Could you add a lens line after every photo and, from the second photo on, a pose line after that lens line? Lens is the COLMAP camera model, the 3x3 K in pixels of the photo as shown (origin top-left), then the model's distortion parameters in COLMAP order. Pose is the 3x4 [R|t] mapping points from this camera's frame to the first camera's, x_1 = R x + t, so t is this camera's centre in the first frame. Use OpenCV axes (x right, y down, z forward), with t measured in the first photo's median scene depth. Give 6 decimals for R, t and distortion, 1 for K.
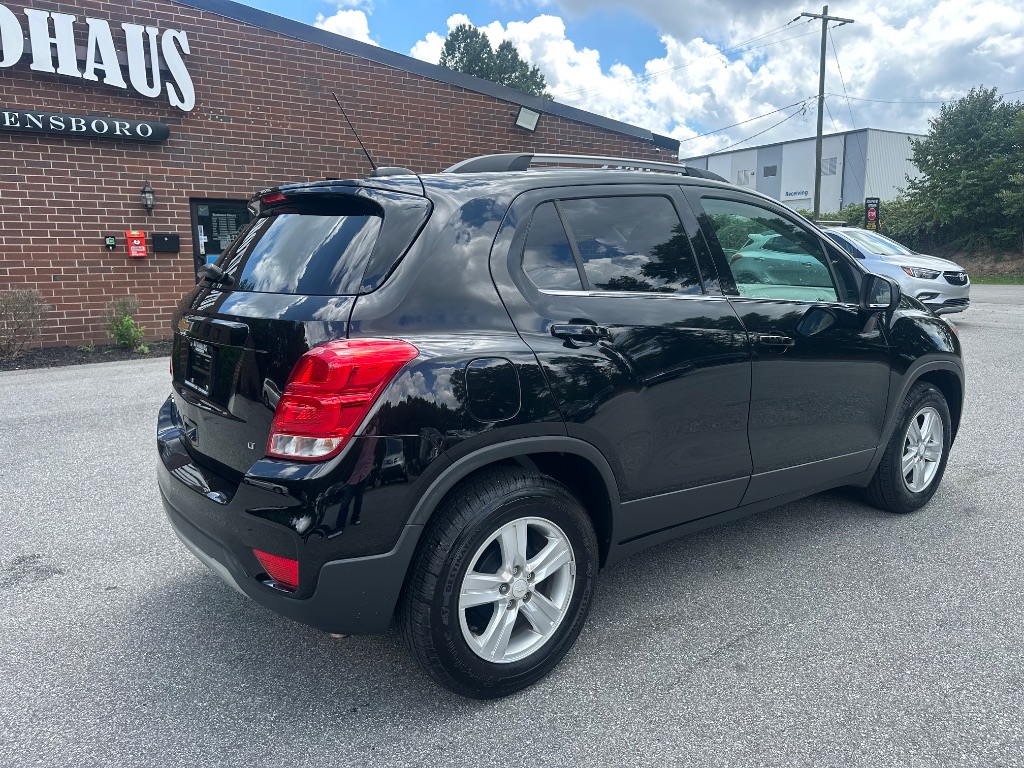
lens RADIAL K [[724.5, 0, 545.2], [0, 724.5, 373.9], [0, 0, 1]] dist [0.024402, -0.034452]
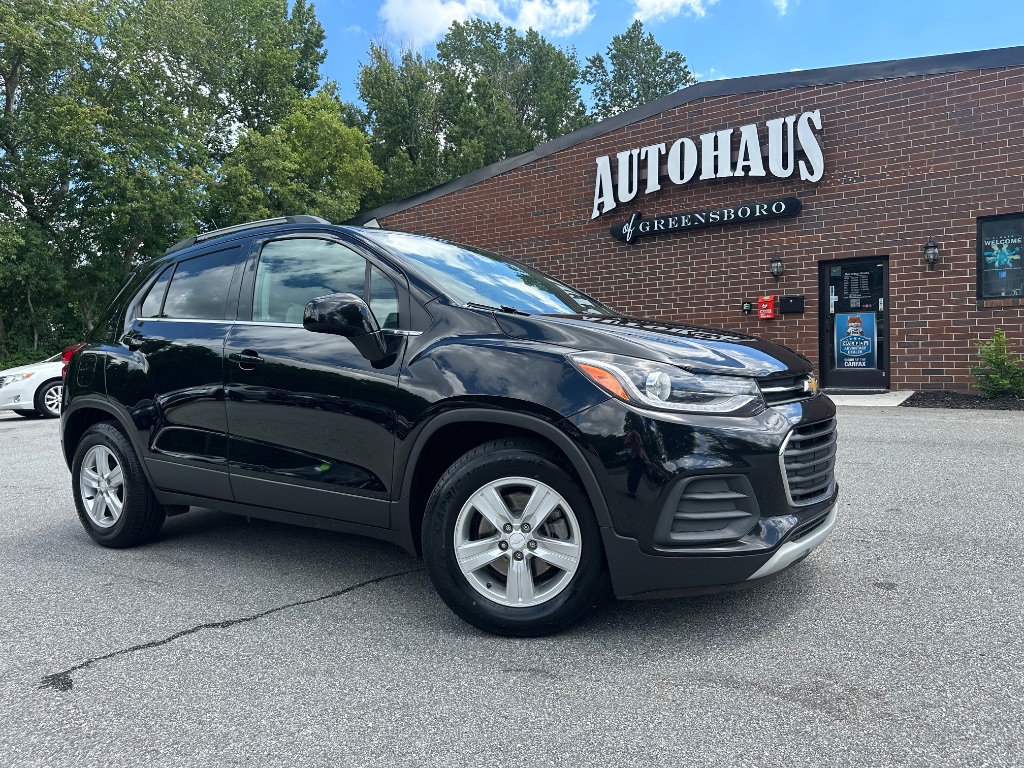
lens RADIAL K [[724.5, 0, 519.8], [0, 724.5, 381.9], [0, 0, 1]] dist [0.024402, -0.034452]
pose [[0.324584, 0.034416, -0.945230, 0.399225], [-0.115164, 0.993341, -0.003378, -0.013926], [0.938820, 0.109953, 0.326387, 0.277054]]
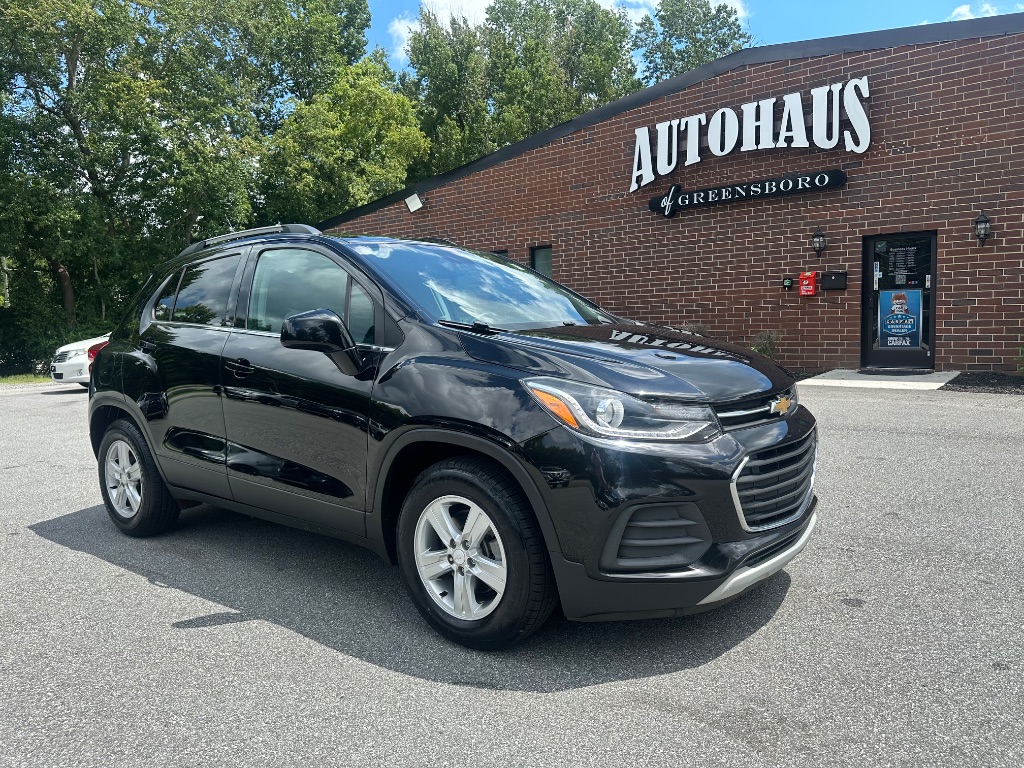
lens RADIAL K [[724.5, 0, 521.9], [0, 724.5, 380.1], [0, 0, 1]] dist [0.024402, -0.034452]
pose [[0.255734, 0.079489, -0.963474, 0.412758], [-0.117360, 0.991796, 0.050674, -0.037721], [0.959597, 0.100114, 0.262965, 0.304345]]
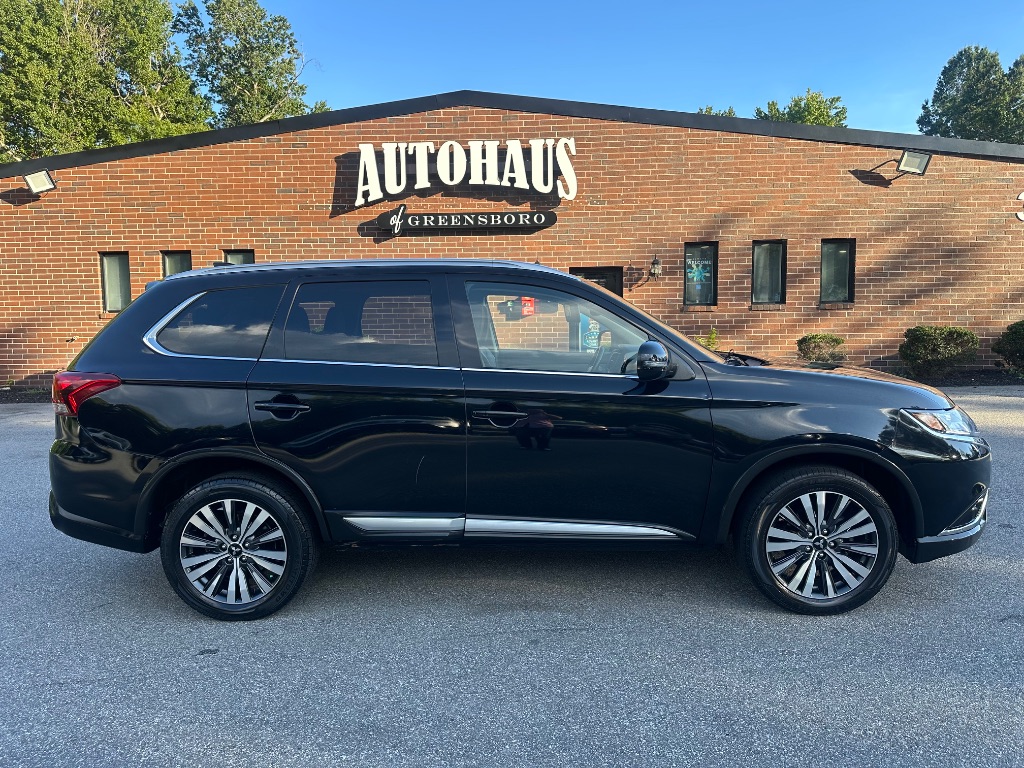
lens RADIAL K [[724.5, 0, 519.5], [0, 724.5, 378.1], [0, 0, 1]] dist [0.024402, -0.034452]
pose [[0.791372, 0.048660, -0.609395, 0.221449], [-0.086097, 0.995763, -0.032296, -0.006689], [0.605242, 0.078025, 0.792209, -0.023906]]
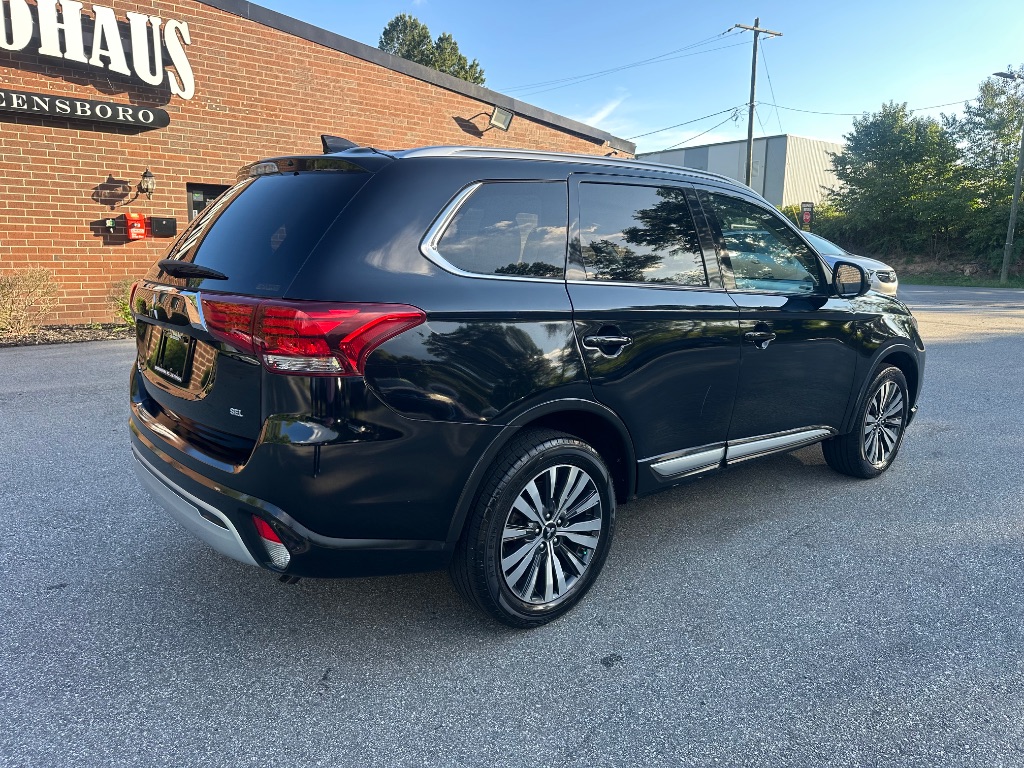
lens RADIAL K [[724.5, 0, 537.6], [0, 724.5, 366.8], [0, 0, 1]] dist [0.024402, -0.034452]
pose [[0.995283, 0.009461, 0.096553, -0.094542], [-0.009481, 0.999955, -0.000252, 0.014391], [-0.096551, -0.000664, 0.995328, -0.078470]]
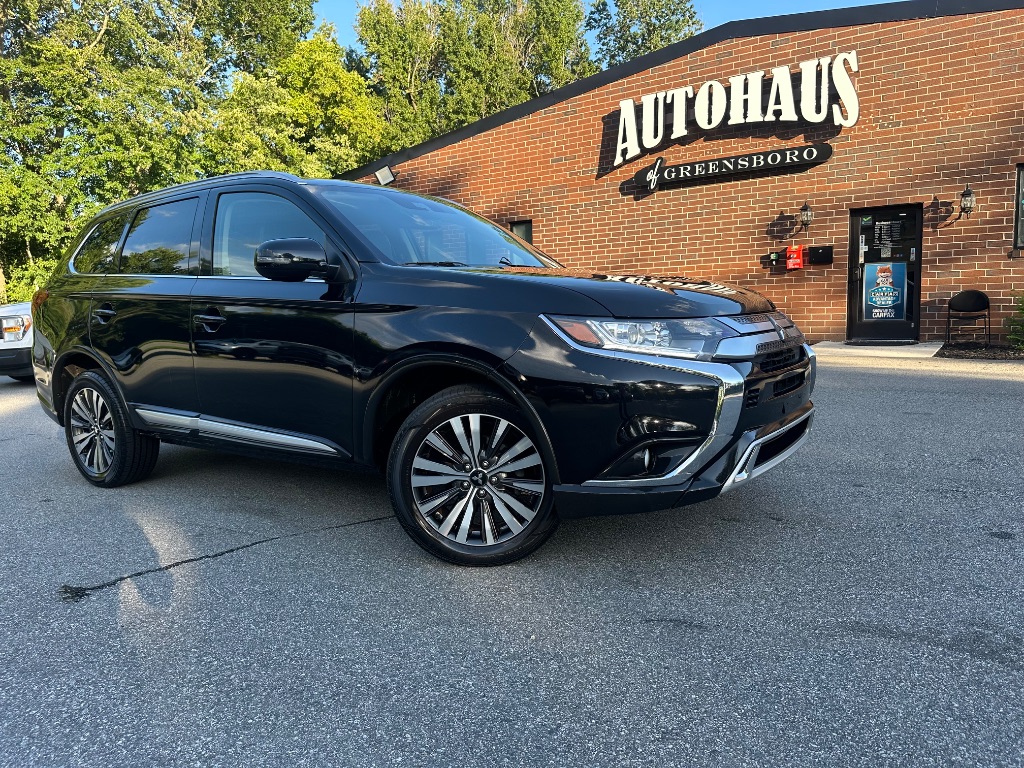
lens RADIAL K [[724.5, 0, 519.2], [0, 724.5, 386.4], [0, 0, 1]] dist [0.024402, -0.034452]
pose [[0.327511, 0.101620, -0.939367, 0.378809], [-0.114198, 0.991168, 0.067409, -0.007831], [0.937921, 0.085197, 0.336224, 0.239852]]
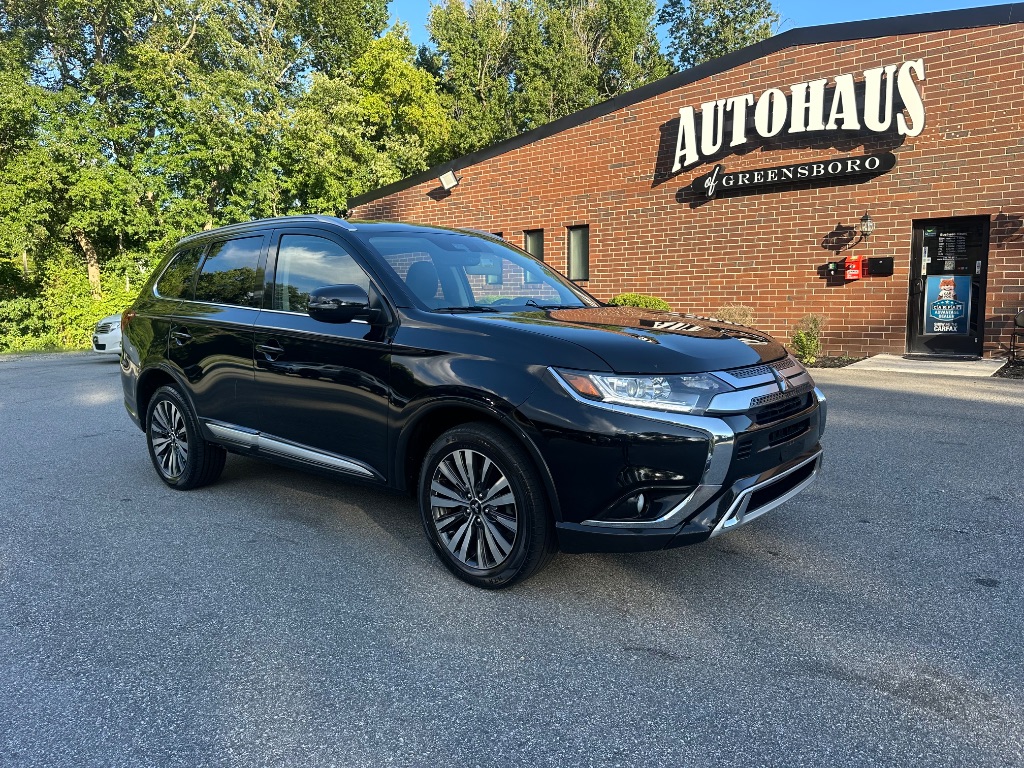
lens RADIAL K [[724.5, 0, 514.8], [0, 724.5, 376.8], [0, 0, 1]] dist [0.024402, -0.034452]
pose [[0.236266, 0.108672, -0.965592, 0.408271], [-0.134380, 0.987832, 0.078294, -0.031776], [0.962351, 0.111258, 0.247995, 0.247050]]
